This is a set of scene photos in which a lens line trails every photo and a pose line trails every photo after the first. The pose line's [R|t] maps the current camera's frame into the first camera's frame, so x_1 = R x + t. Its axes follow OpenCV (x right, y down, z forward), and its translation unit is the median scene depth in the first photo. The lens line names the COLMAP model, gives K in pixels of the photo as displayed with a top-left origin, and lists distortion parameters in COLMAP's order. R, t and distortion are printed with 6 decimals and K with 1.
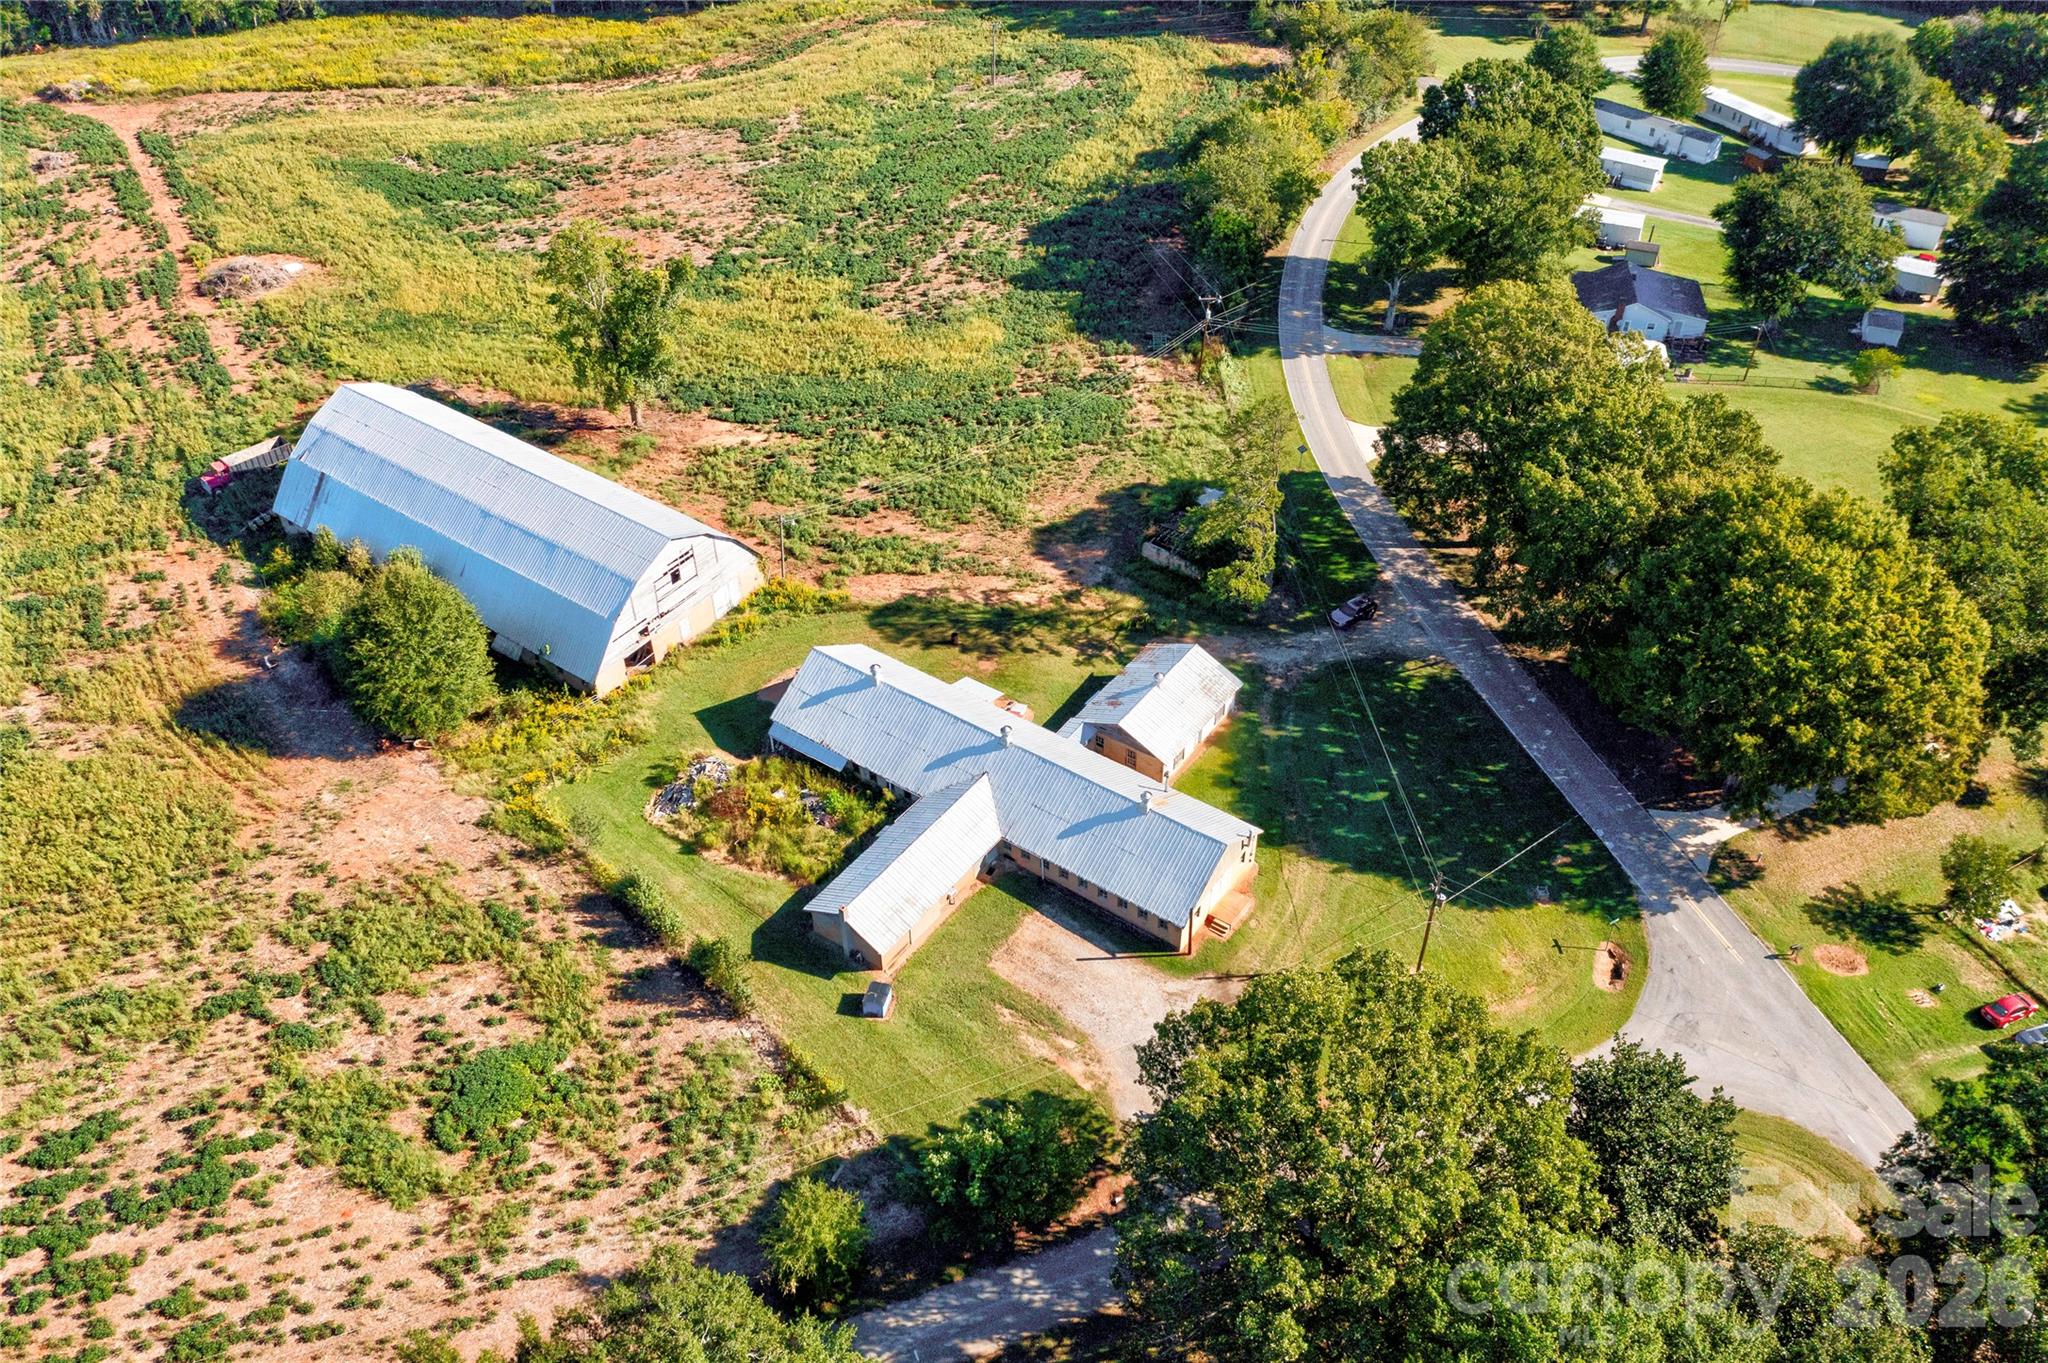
lens RADIAL K [[1627.8, 0, 1024.0], [0, 1627.8, 681.5], [0, 0, 1]] dist [-0.035095, 0.008178]
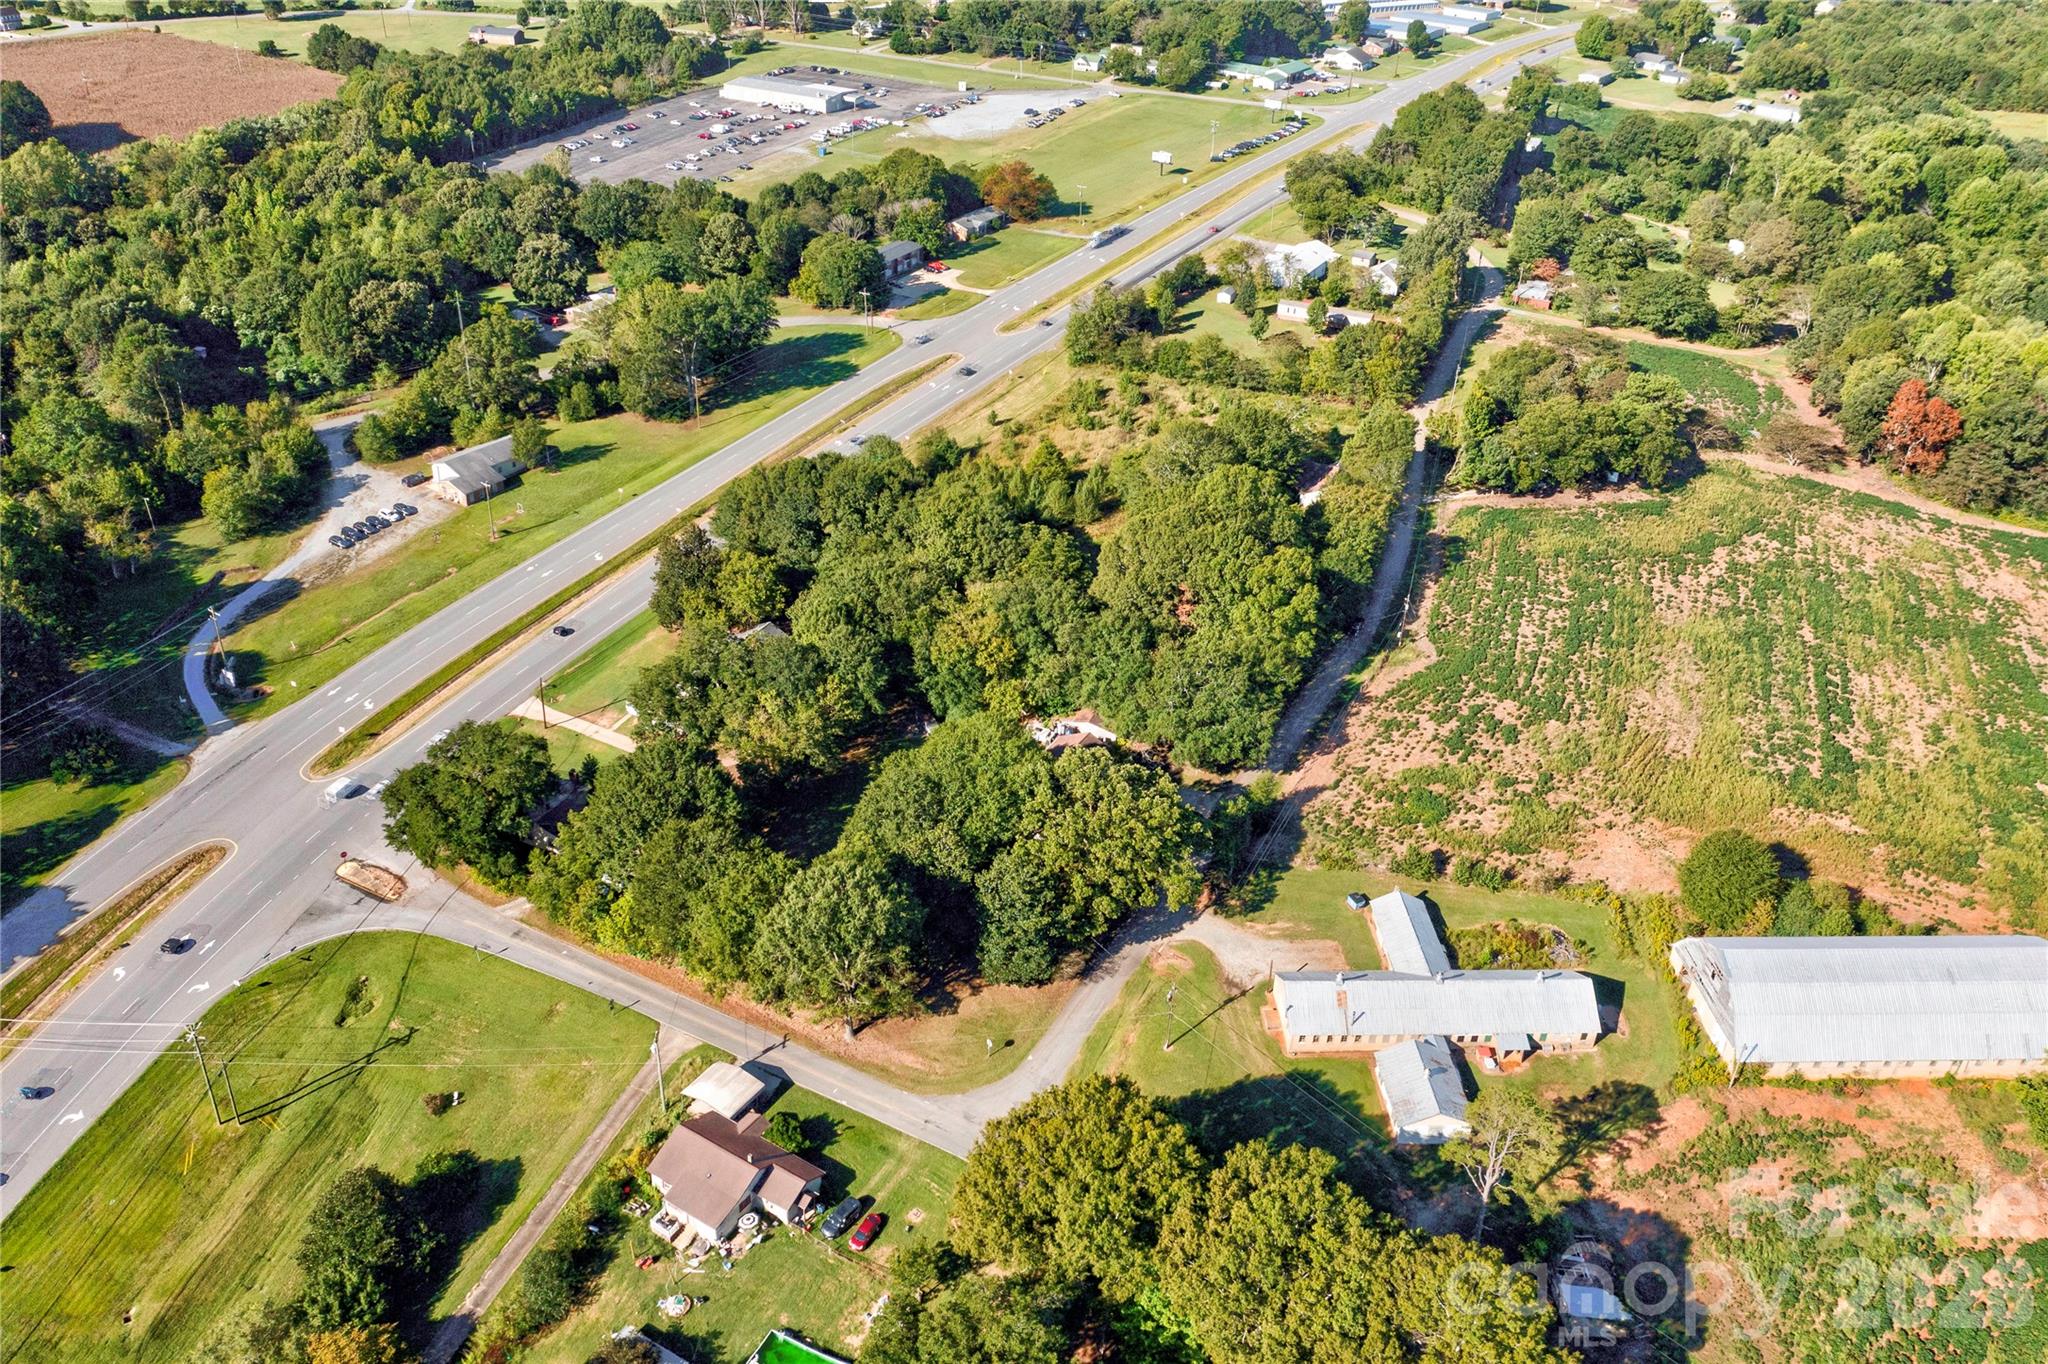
lens RADIAL K [[1614.7, 0, 1024.0], [0, 1614.7, 682.0], [0, 0, 1]] dist [-0.028351, 0.005954]
pose [[-0.787660, 0.300040, -0.538115, 1.102466], [-0.427525, 0.362736, 0.828037, -1.237354], [0.443638, 0.882269, -0.157438, 0.809854]]
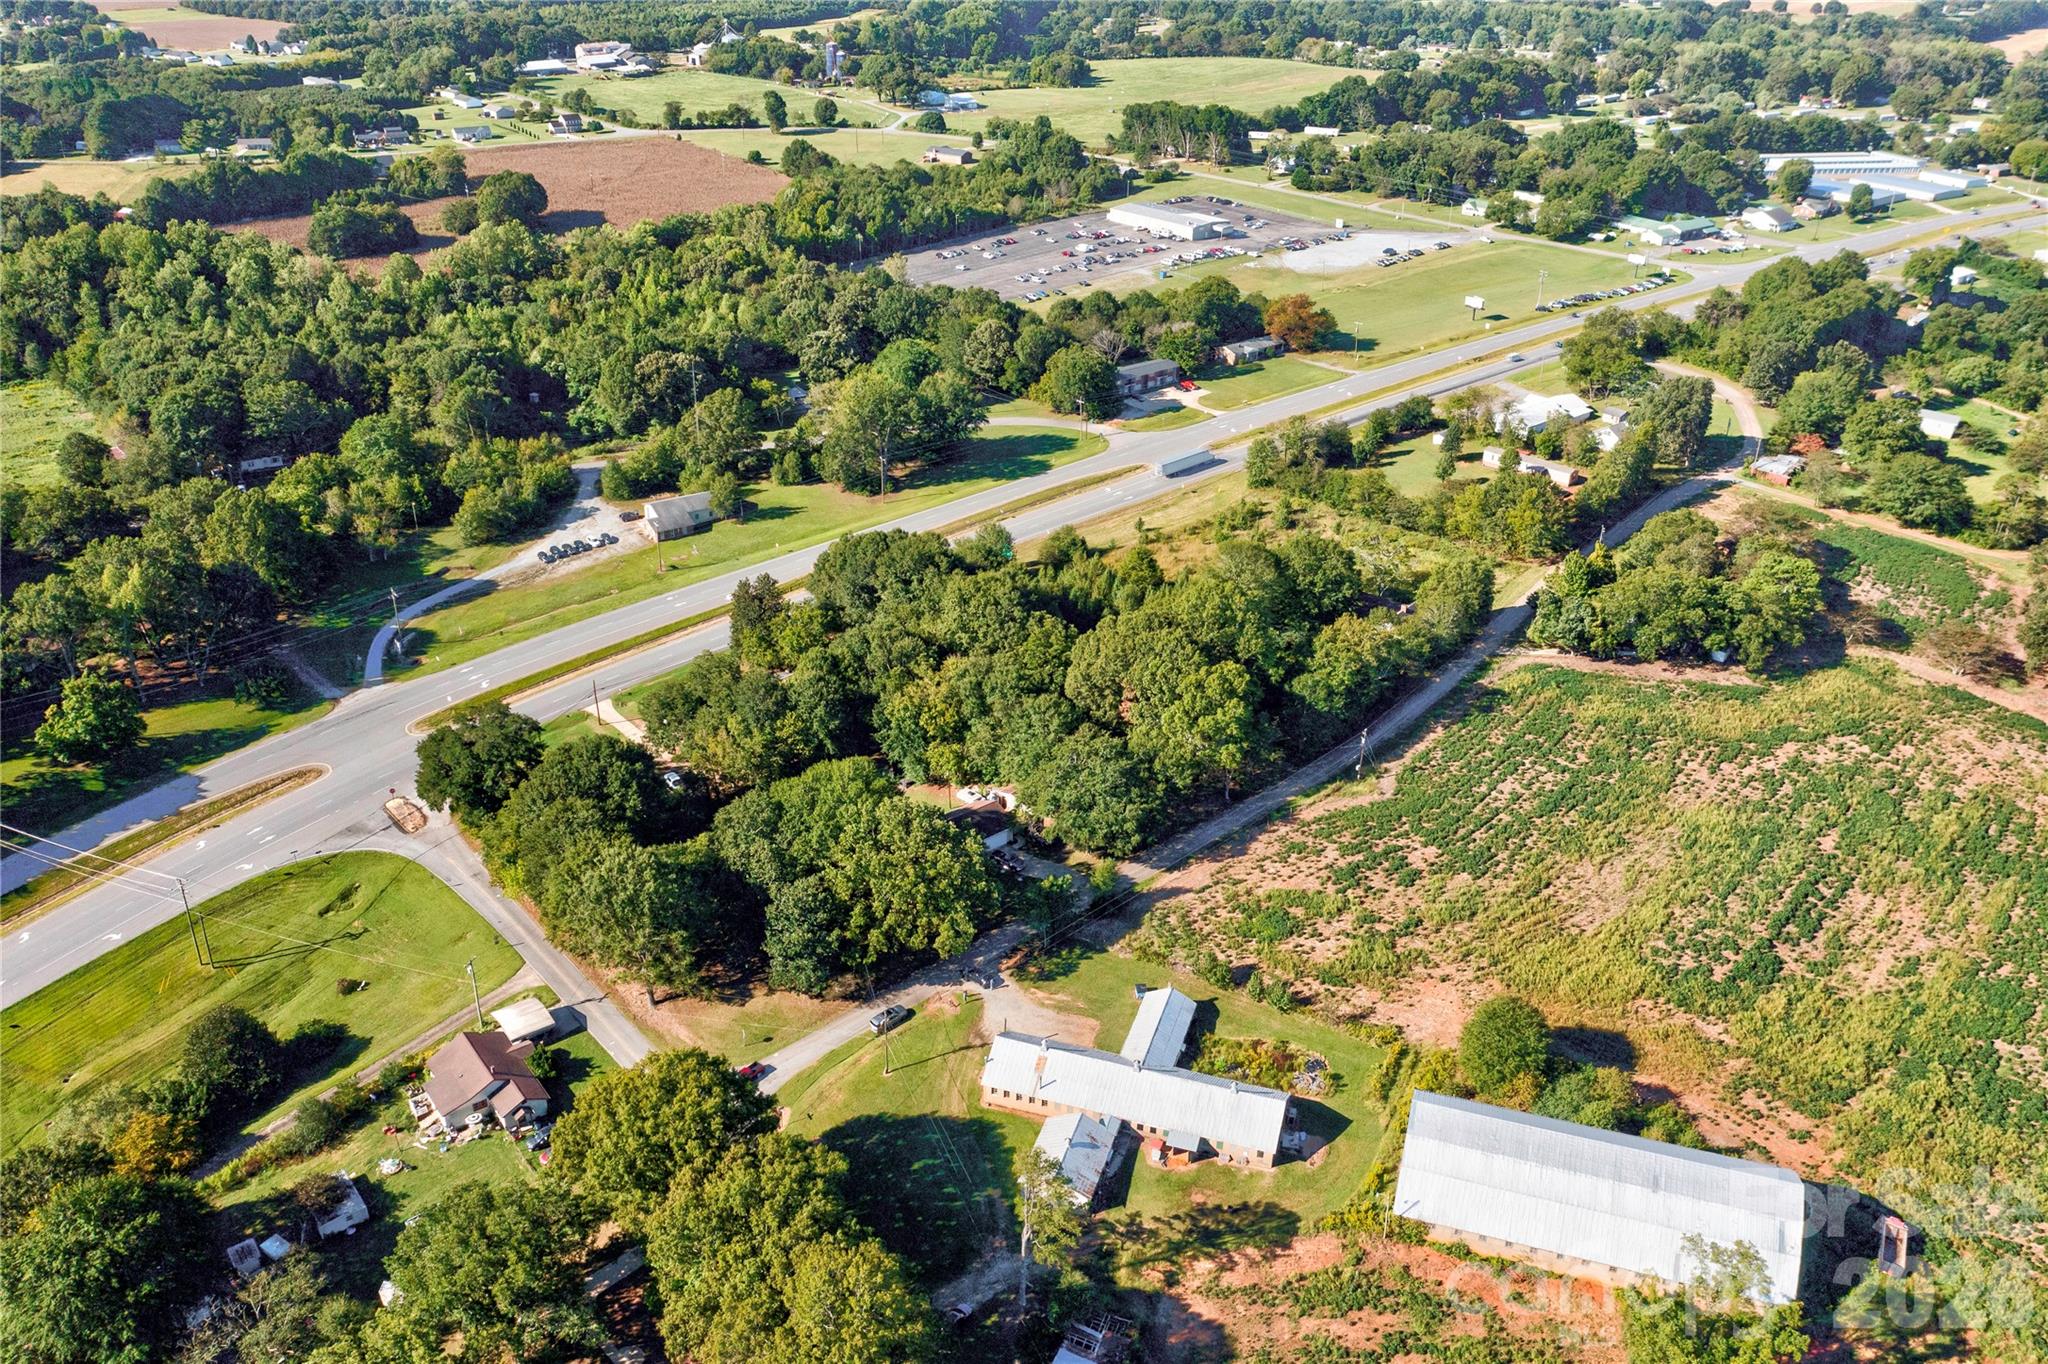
lens RADIAL K [[1627.8, 0, 1024.0], [0, 1627.8, 682.0], [0, 0, 1]] dist [-0.035095, 0.008178]
pose [[-0.955329, 0.128085, -0.266348, 0.503695], [-0.201588, 0.376626, 0.904166, -1.633156], [0.216124, 0.917468, -0.333981, 1.177767]]
